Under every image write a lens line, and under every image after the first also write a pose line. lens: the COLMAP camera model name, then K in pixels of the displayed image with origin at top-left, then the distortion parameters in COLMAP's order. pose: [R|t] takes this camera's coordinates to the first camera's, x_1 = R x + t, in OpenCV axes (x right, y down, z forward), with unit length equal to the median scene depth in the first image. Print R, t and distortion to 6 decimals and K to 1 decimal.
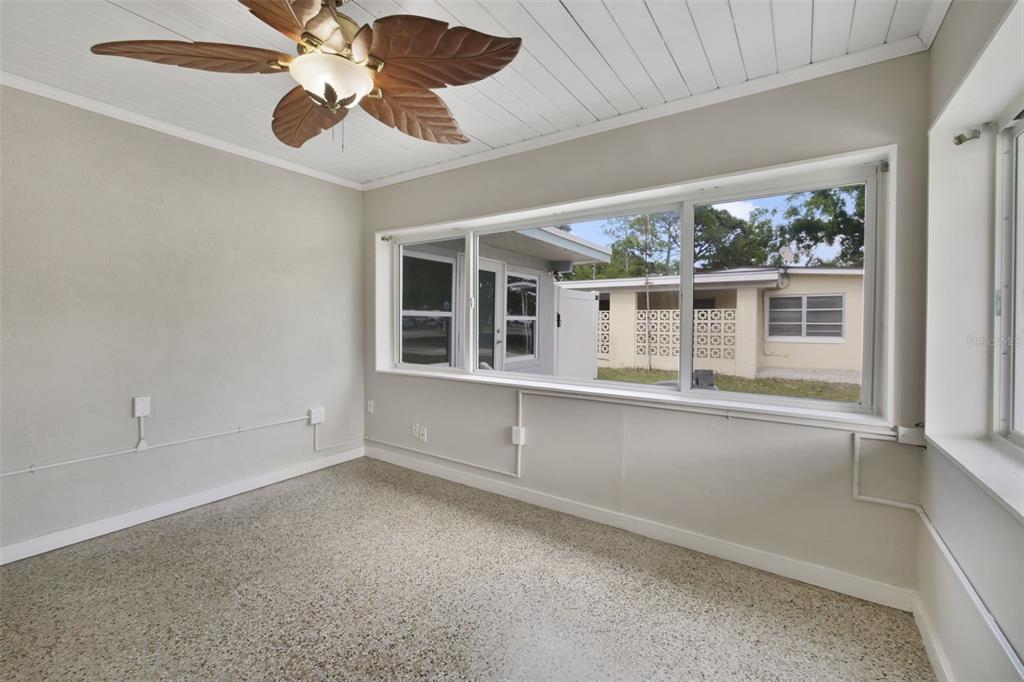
lens RADIAL K [[432.1, 0, 506.6], [0, 432.1, 329.0], [0, 0, 1]] dist [-0.001603, -0.000078]
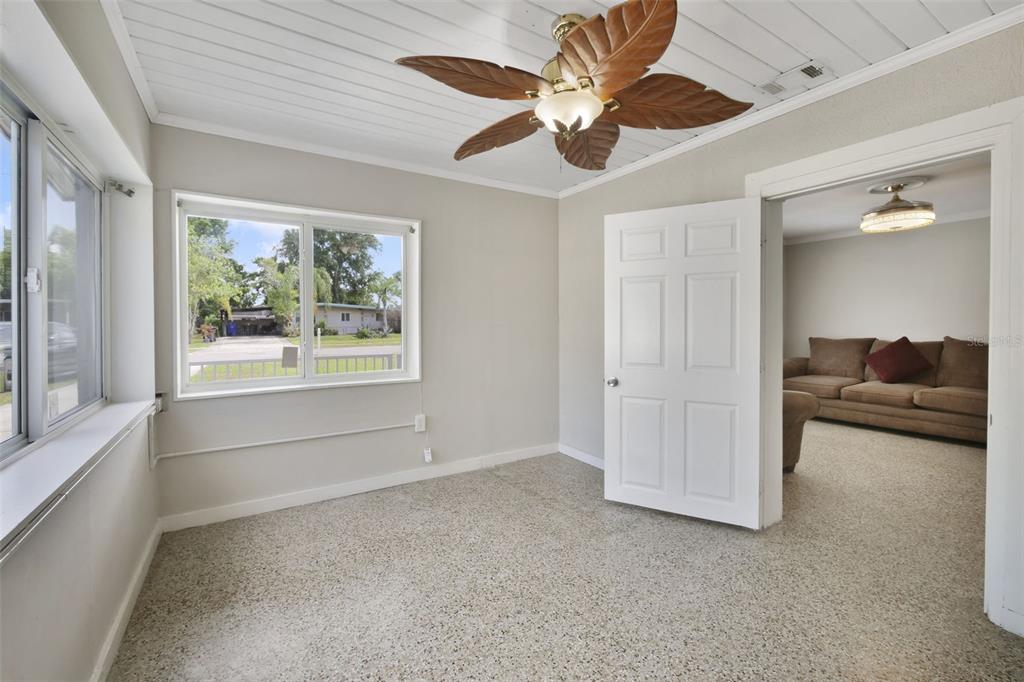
lens RADIAL K [[432.1, 0, 506.6], [0, 432.1, 329.0], [0, 0, 1]] dist [-0.001603, -0.000078]
pose [[-0.916610, -0.011241, 0.399625, -0.613437], [0.001482, 0.999502, 0.031516, -0.031705], [-0.399780, 0.029480, -0.916137, 1.832701]]
